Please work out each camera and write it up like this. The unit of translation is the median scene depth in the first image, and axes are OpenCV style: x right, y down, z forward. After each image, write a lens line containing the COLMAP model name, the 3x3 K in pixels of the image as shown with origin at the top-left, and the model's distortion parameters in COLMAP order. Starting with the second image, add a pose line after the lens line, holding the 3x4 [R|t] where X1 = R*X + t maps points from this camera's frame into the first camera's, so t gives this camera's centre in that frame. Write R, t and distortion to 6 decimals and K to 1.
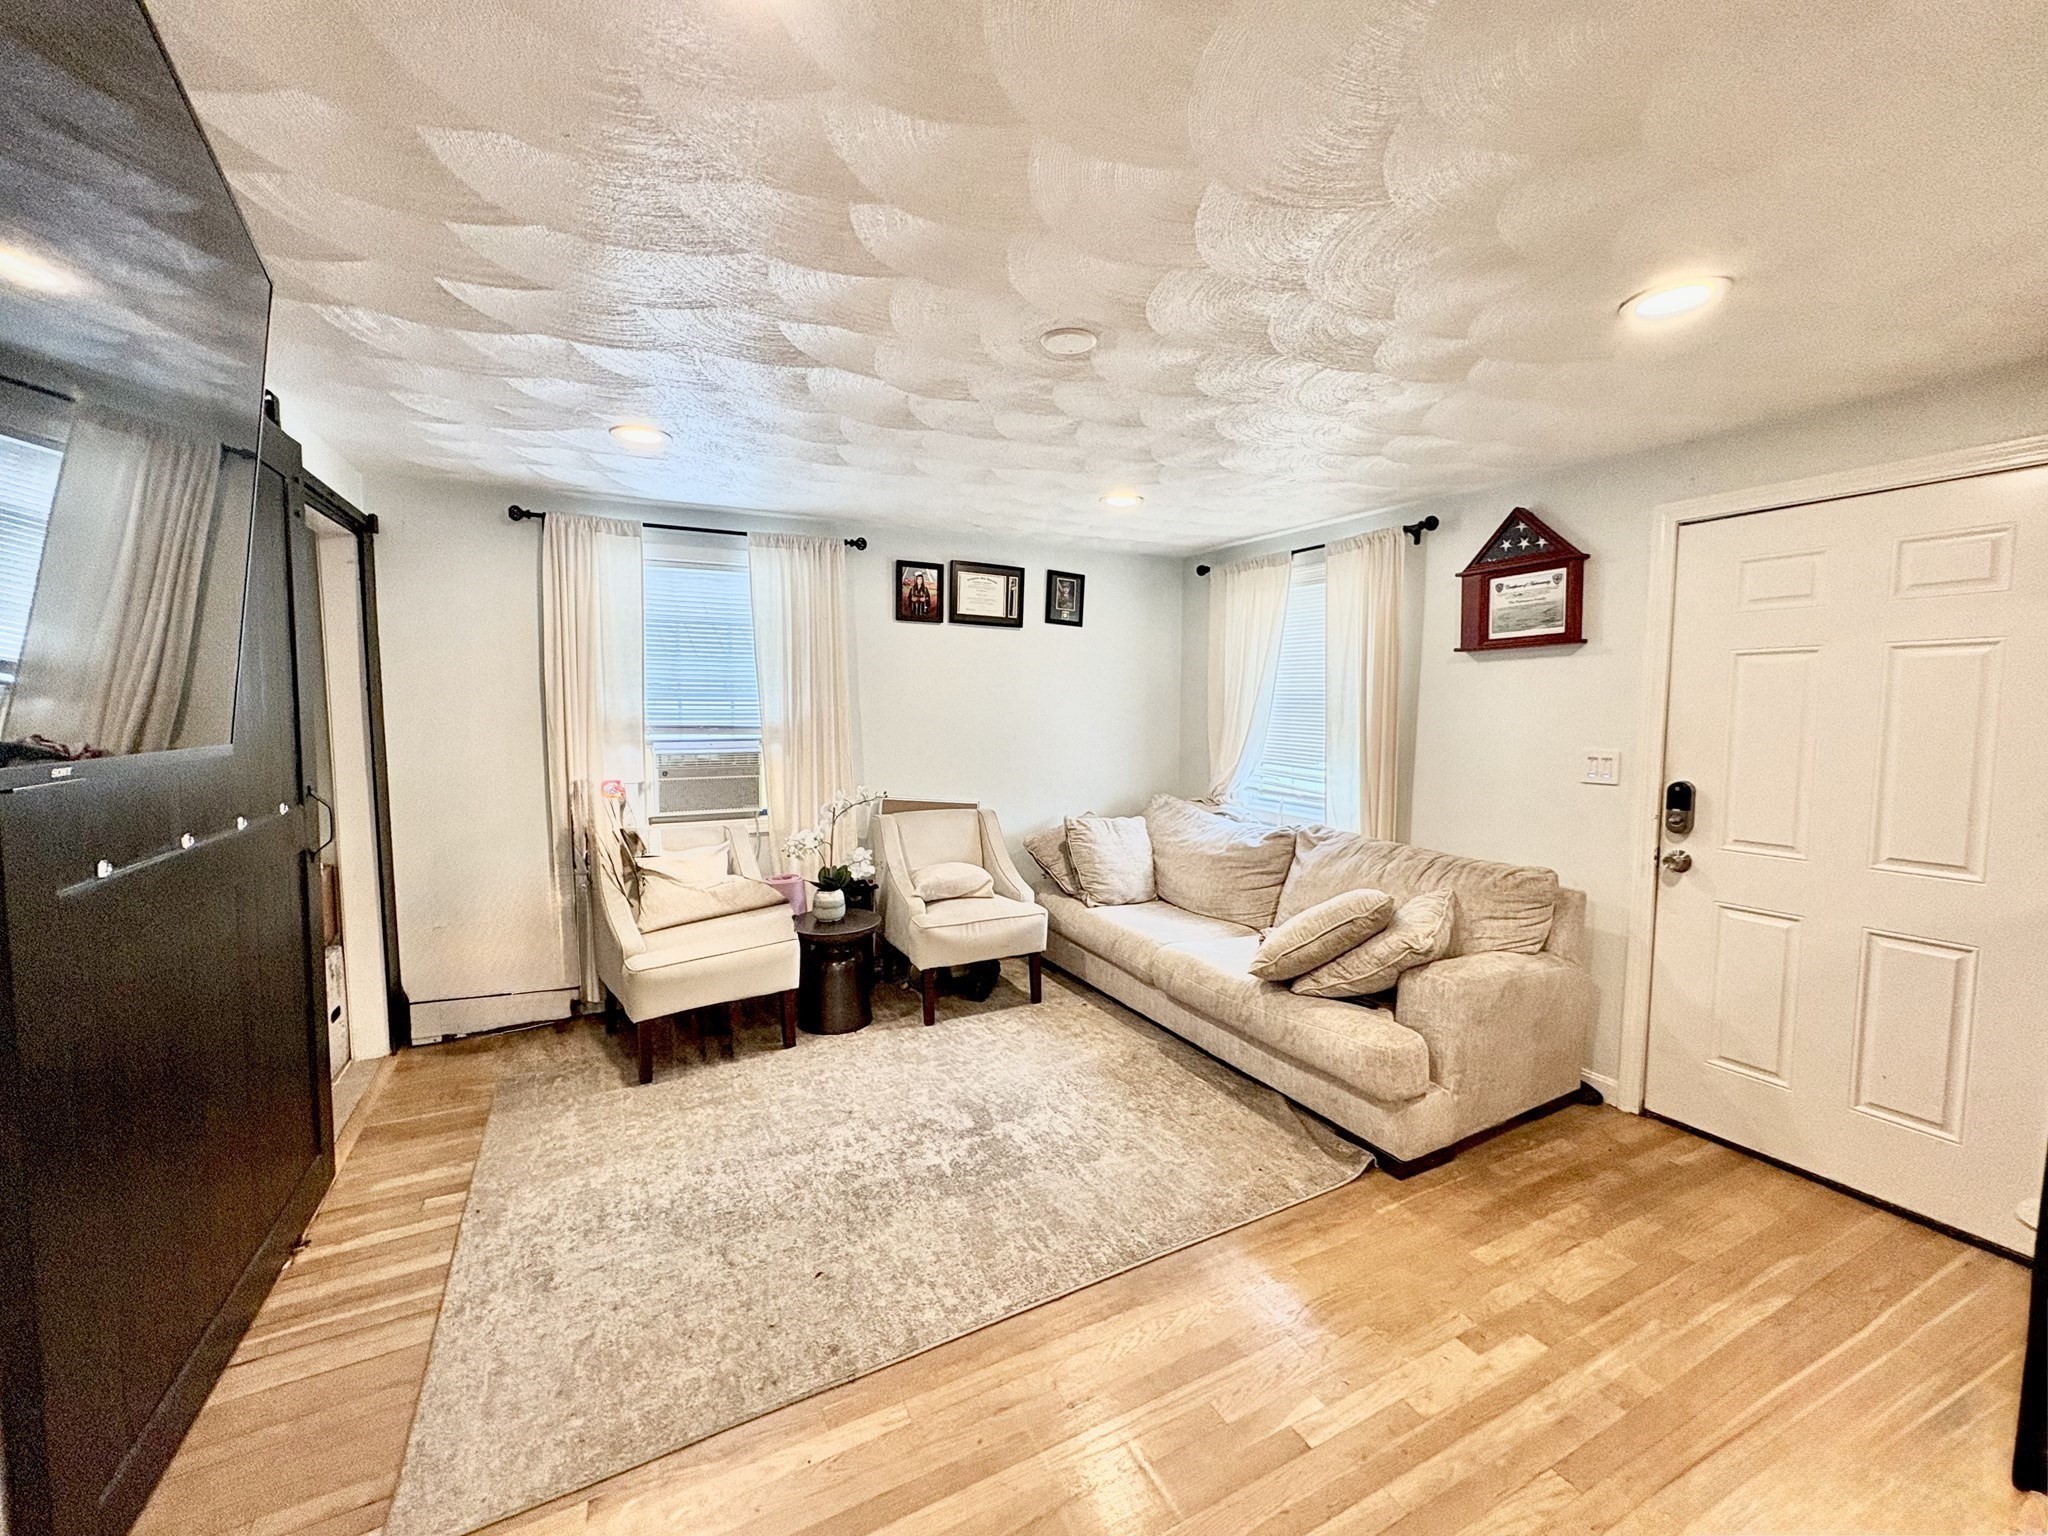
lens RADIAL K [[814.0, 0, 1024.0], [0, 814.0, 768.0], [0, 0, 1]] dist [-0.000189, -0.000215]
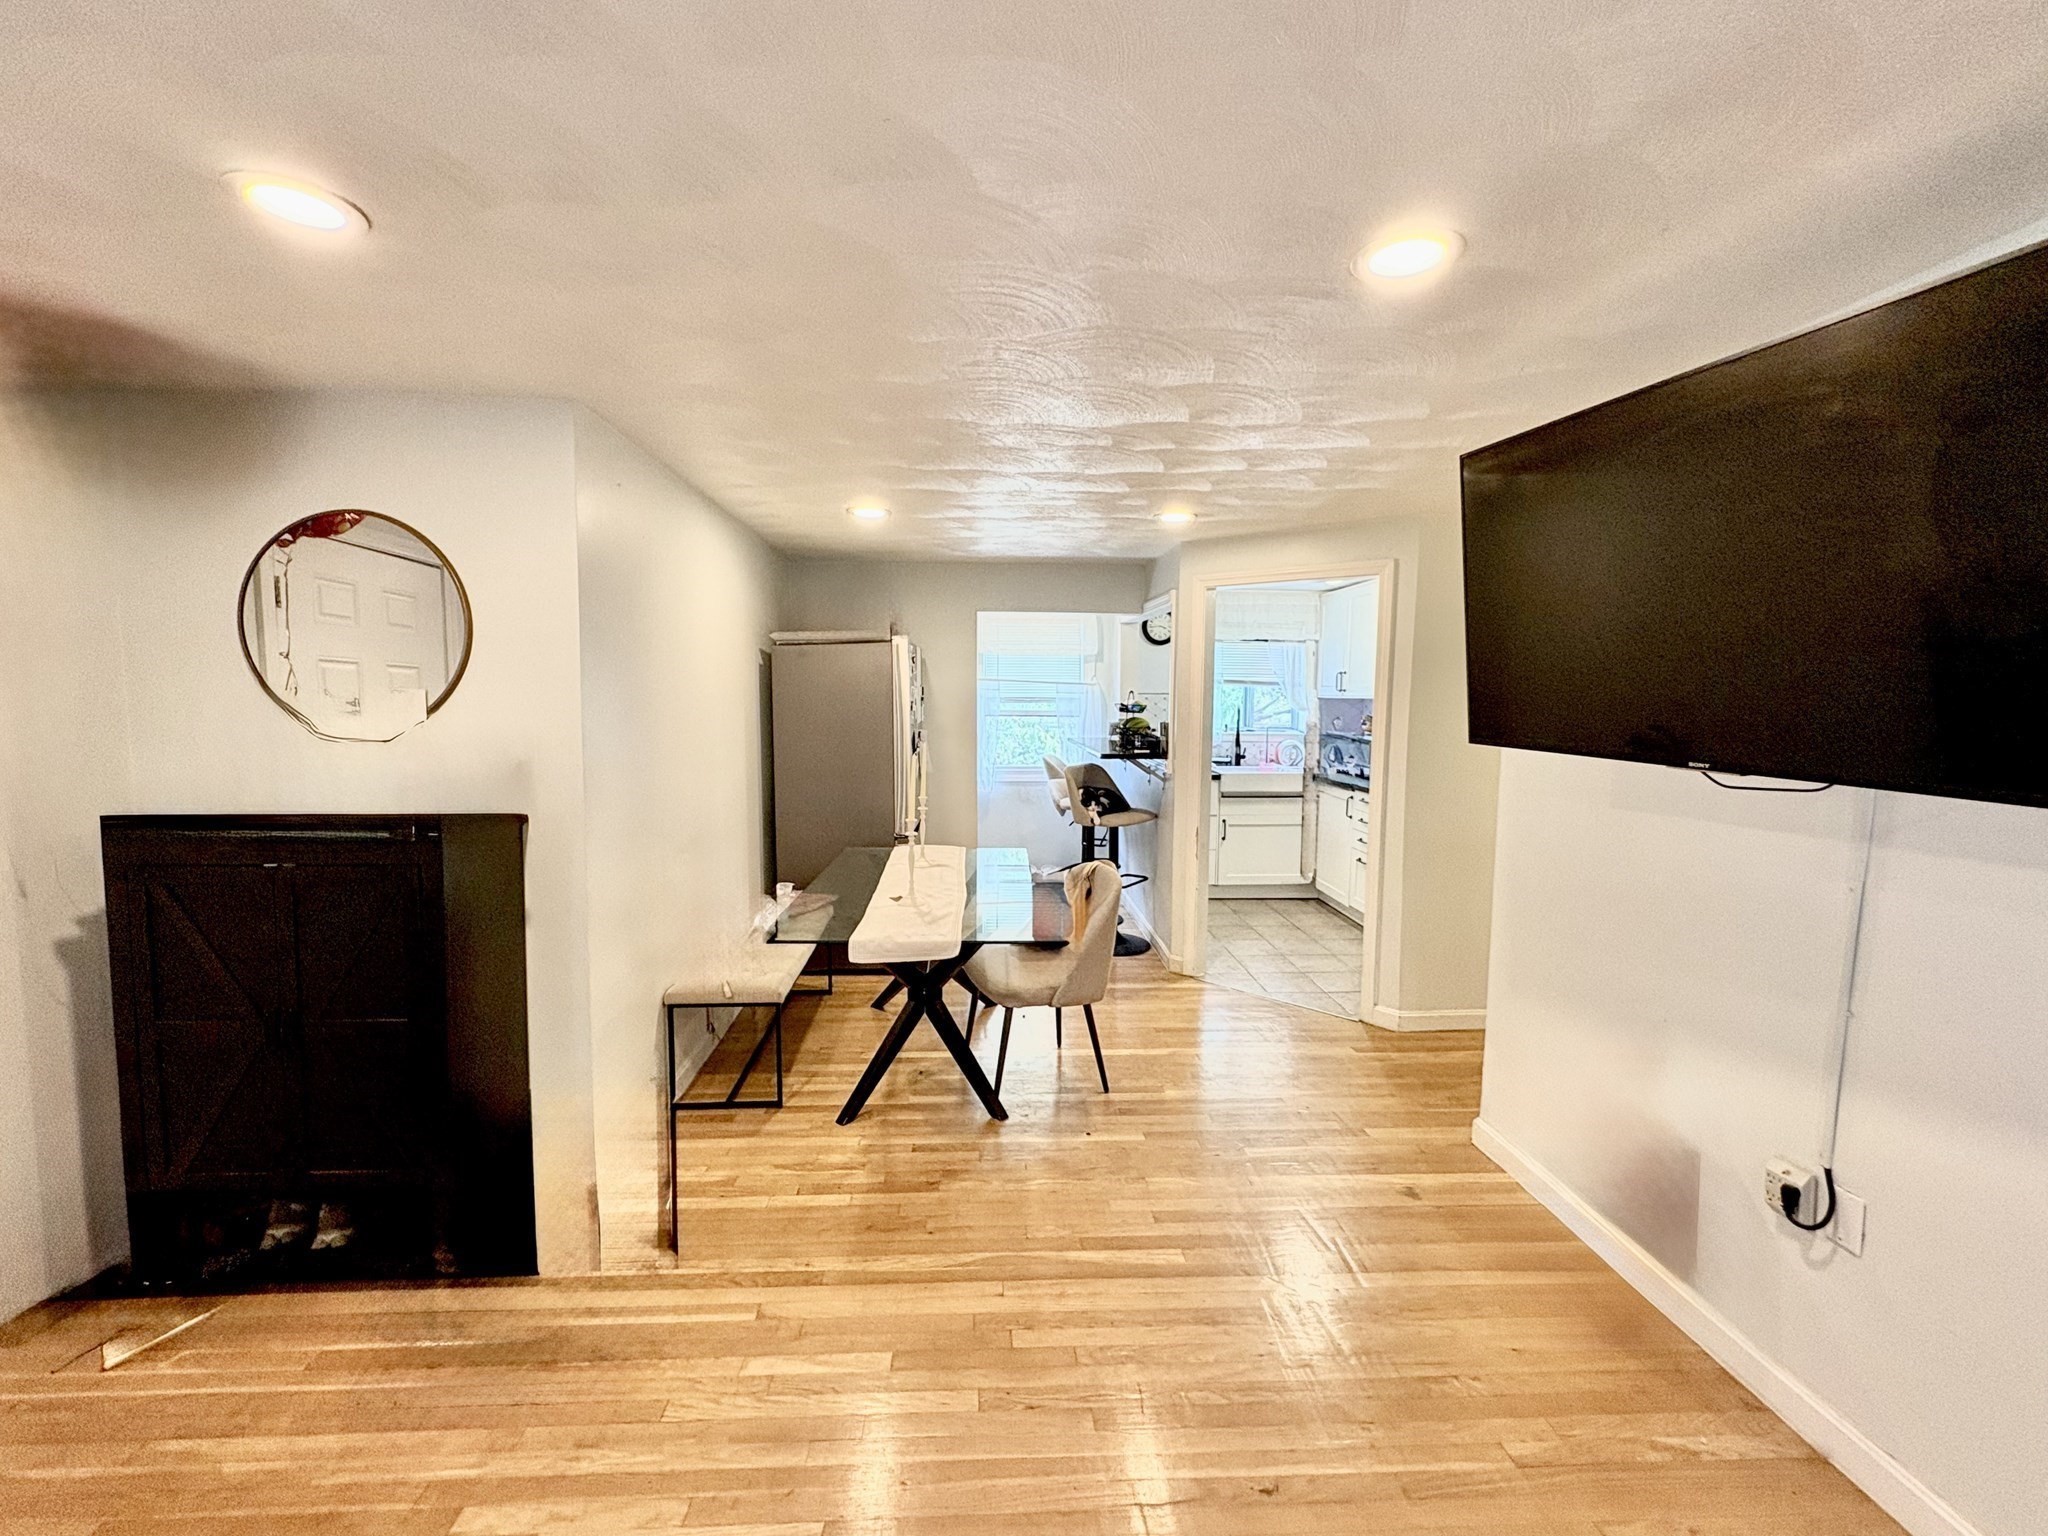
lens RADIAL K [[853.5, 0, 1024.0], [0, 853.5, 768.0], [0, 0, 1]] dist [-0.000181, -0.000016]
pose [[-0.917662, -0.046379, 0.394645, -0.095548], [0.020781, 0.986205, 0.164219, -0.080936], [-0.396817, 0.158899, -0.904039, 0.788488]]
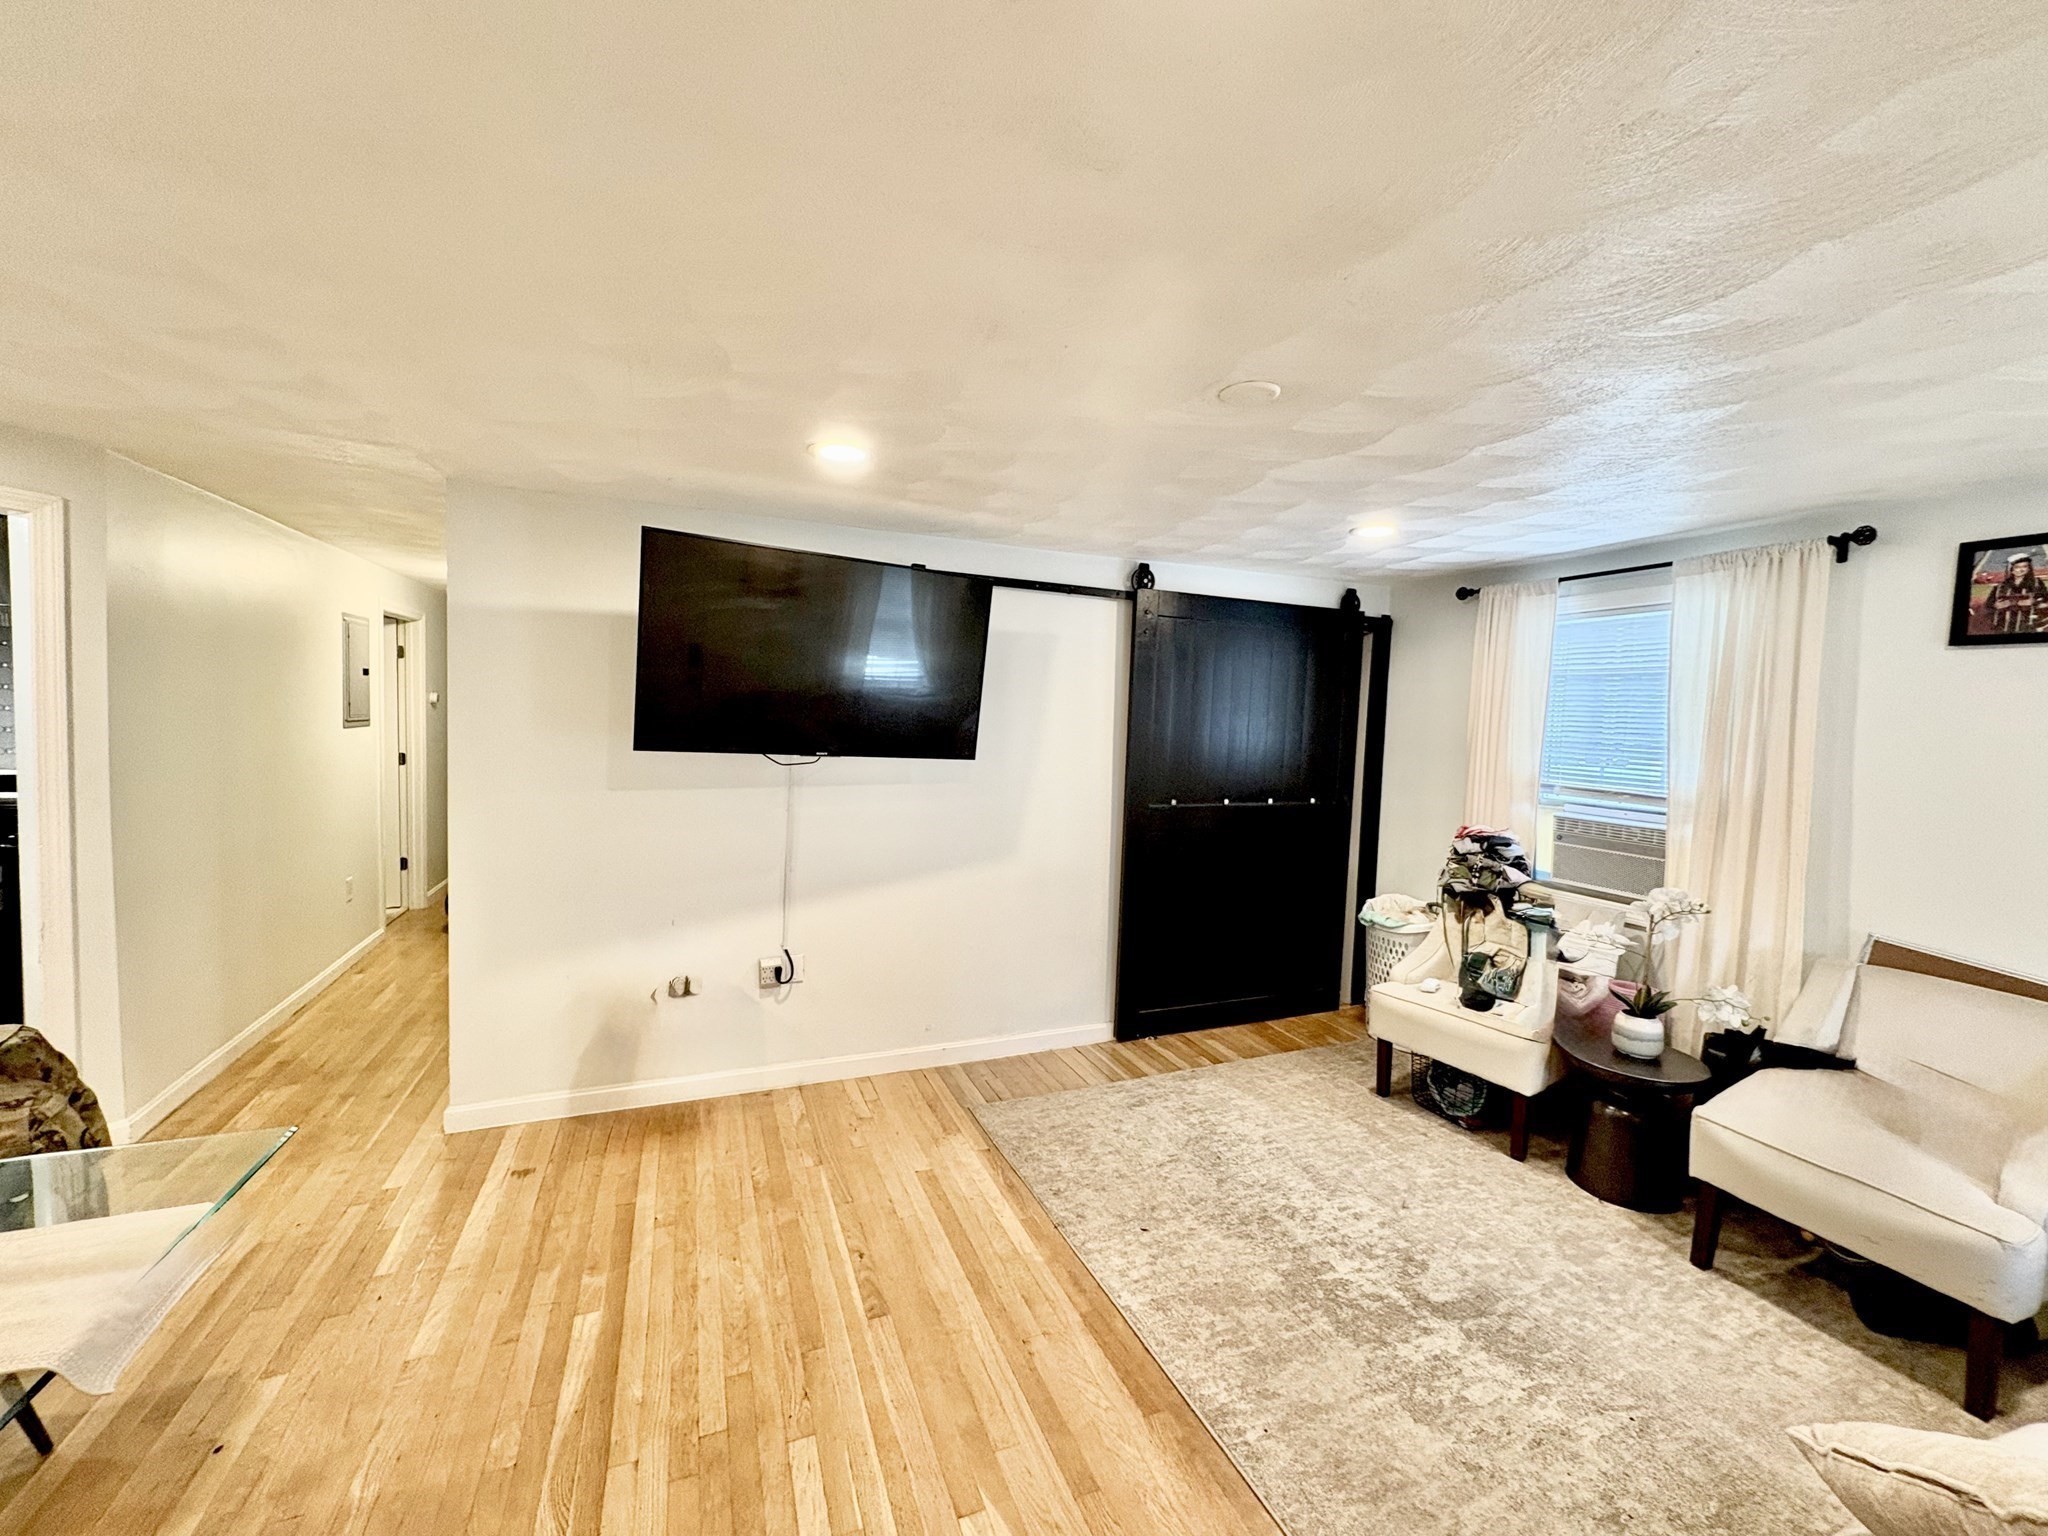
lens RADIAL K [[814.0, 0, 1024.0], [0, 814.0, 768.0], [0, 0, 1]] dist [-0.000189, -0.000215]
pose [[-0.077648, 0.056224, -0.995394, 0.606623], [-0.121543, 0.990428, 0.065425, -0.065715], [0.989544, 0.126063, -0.070072, 0.493148]]
